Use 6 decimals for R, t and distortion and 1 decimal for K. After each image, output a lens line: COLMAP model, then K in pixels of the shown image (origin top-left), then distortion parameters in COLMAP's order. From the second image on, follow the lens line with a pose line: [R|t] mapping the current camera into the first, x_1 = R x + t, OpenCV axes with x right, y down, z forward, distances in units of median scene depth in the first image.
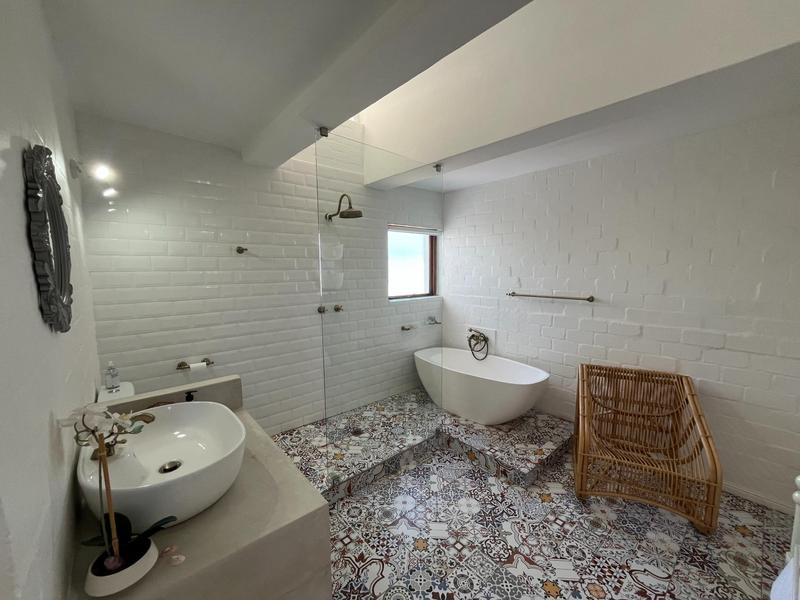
lens RADIAL K [[322.6, 0, 398.4], [0, 322.6, 302.0], [0, 0, 1]] dist [-0.001449, -0.000151]
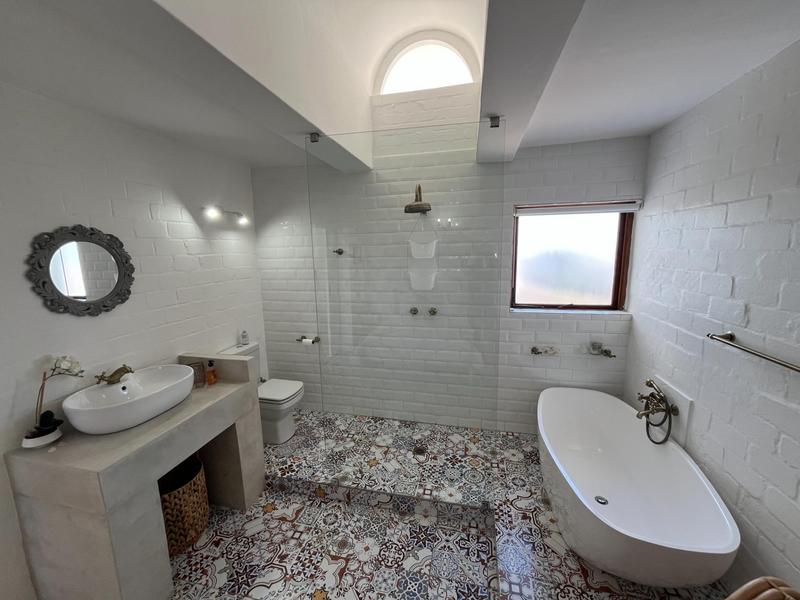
lens RADIAL K [[322.6, 0, 398.4], [0, 322.6, 302.0], [0, 0, 1]] dist [-0.001449, -0.000151]
pose [[0.584740, 0.128533, -0.800973, 0.530054], [-0.068831, 0.991668, 0.108885, -0.109917], [0.808295, -0.008538, 0.588716, 0.436058]]
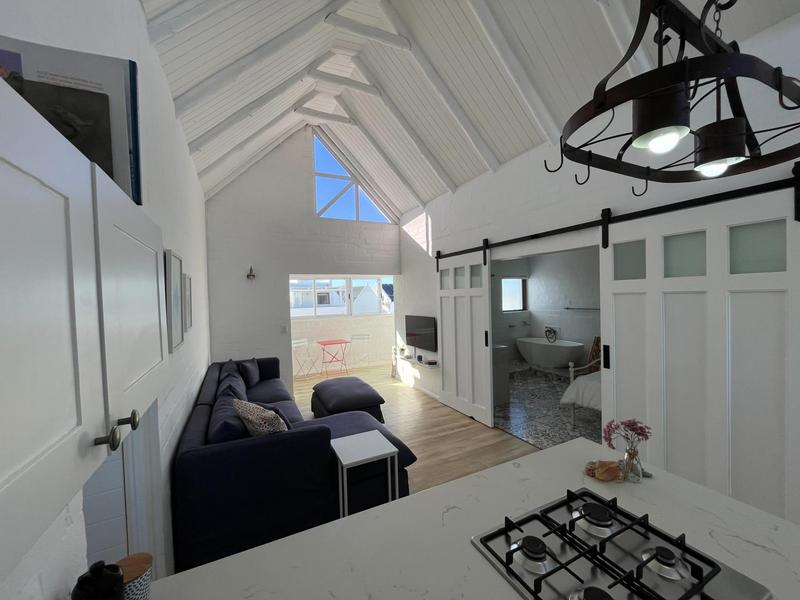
lens RADIAL K [[322.6, 0, 398.4], [0, 322.6, 302.0], [0, 0, 1]] dist [-0.001449, -0.000151]
pose [[0.970557, -0.015876, -0.240348, -0.230270], [-0.000833, 0.997598, -0.069259, 0.093485], [0.240870, 0.067420, 0.968213, -1.483367]]
